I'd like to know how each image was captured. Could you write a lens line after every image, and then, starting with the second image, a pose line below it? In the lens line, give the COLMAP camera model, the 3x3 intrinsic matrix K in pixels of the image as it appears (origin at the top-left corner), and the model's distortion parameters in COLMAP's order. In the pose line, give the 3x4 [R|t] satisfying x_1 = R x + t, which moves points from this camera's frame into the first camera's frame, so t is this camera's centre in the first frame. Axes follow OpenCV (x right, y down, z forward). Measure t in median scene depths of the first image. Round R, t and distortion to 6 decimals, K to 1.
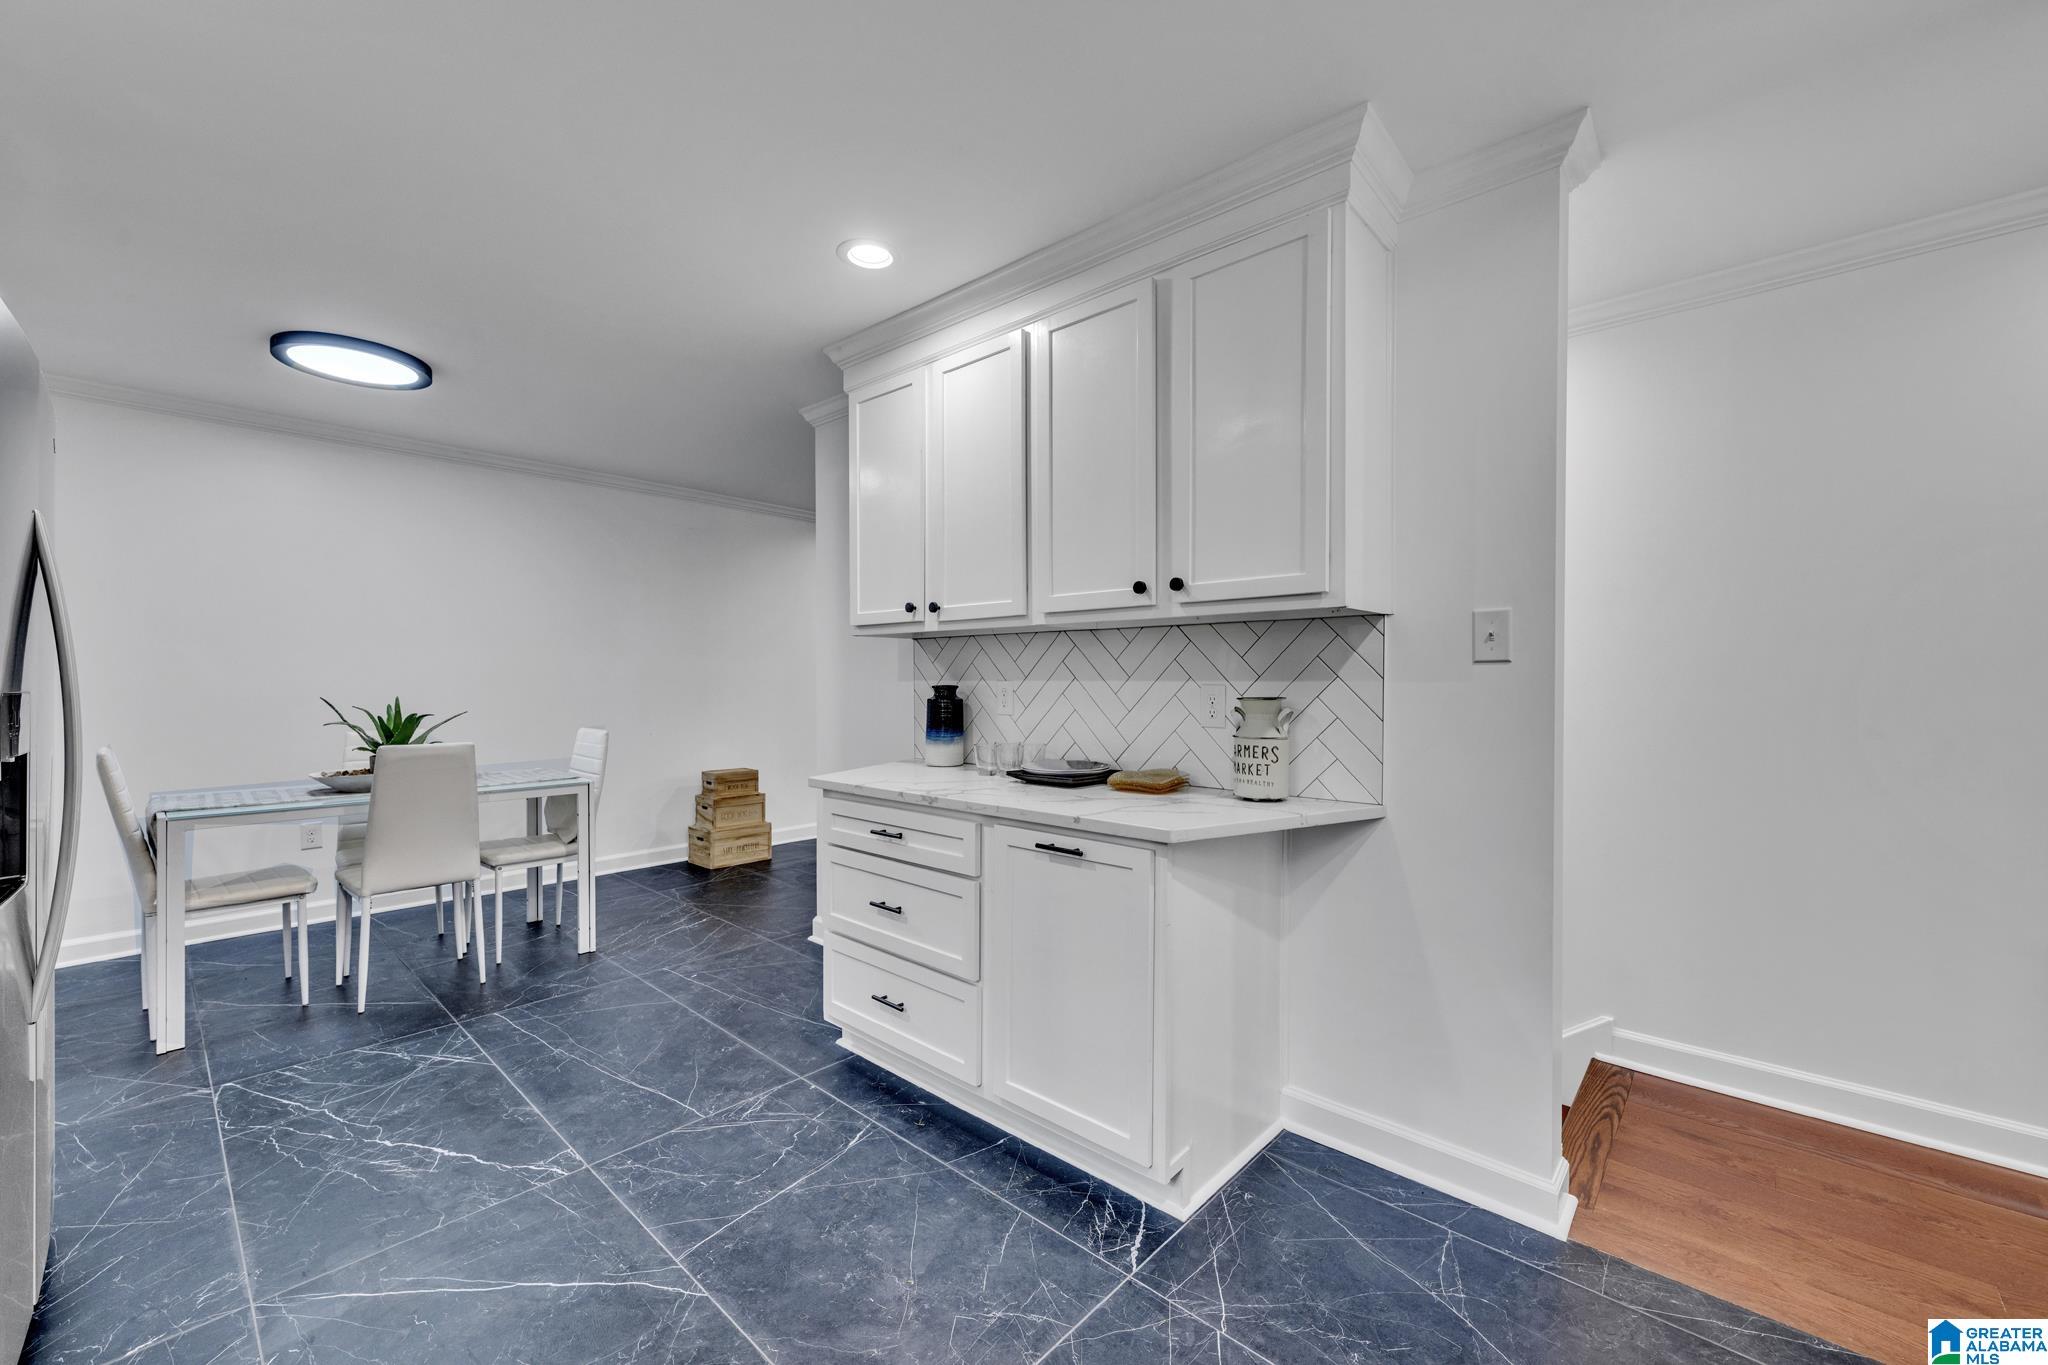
lens RADIAL K [[804.4, 0, 1024.1], [0, 804.4, 684.7], [0, 0, 1]] dist [-0.000475, 0.000063]
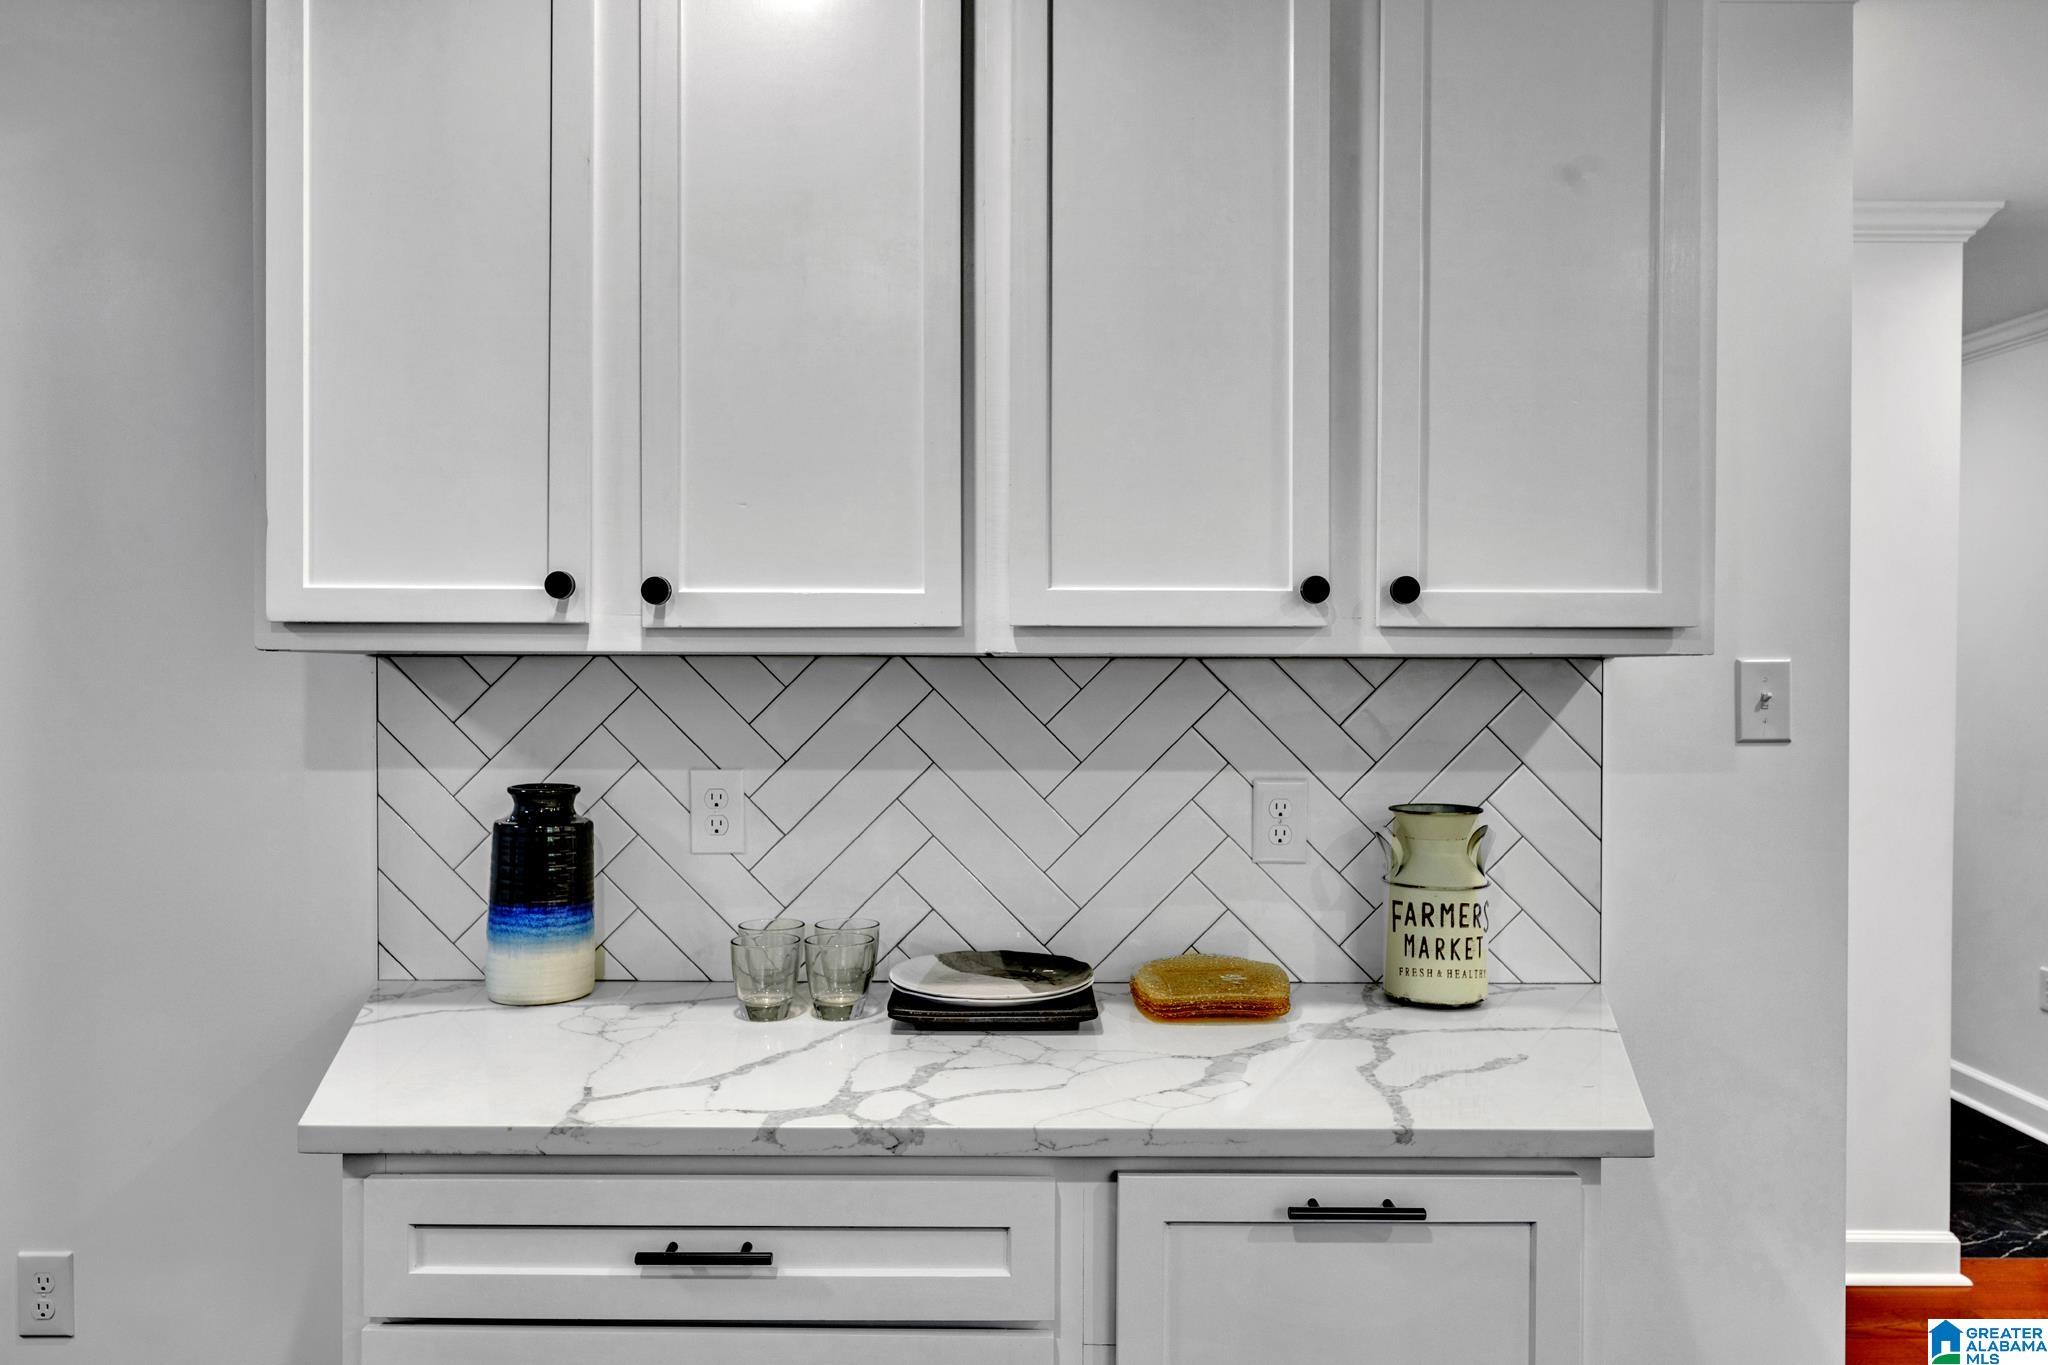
lens RADIAL K [[1338.0, 0, 1024.2], [0, 1338.0, 680.1], [0, 0, 1]] dist [-0.001349, -0.000812]
pose [[0.743611, 0.003420, 0.668604, -0.444300], [0.001541, 0.999975, -0.006829, -0.055941], [-0.668611, 0.006108, 0.743587, 0.474417]]
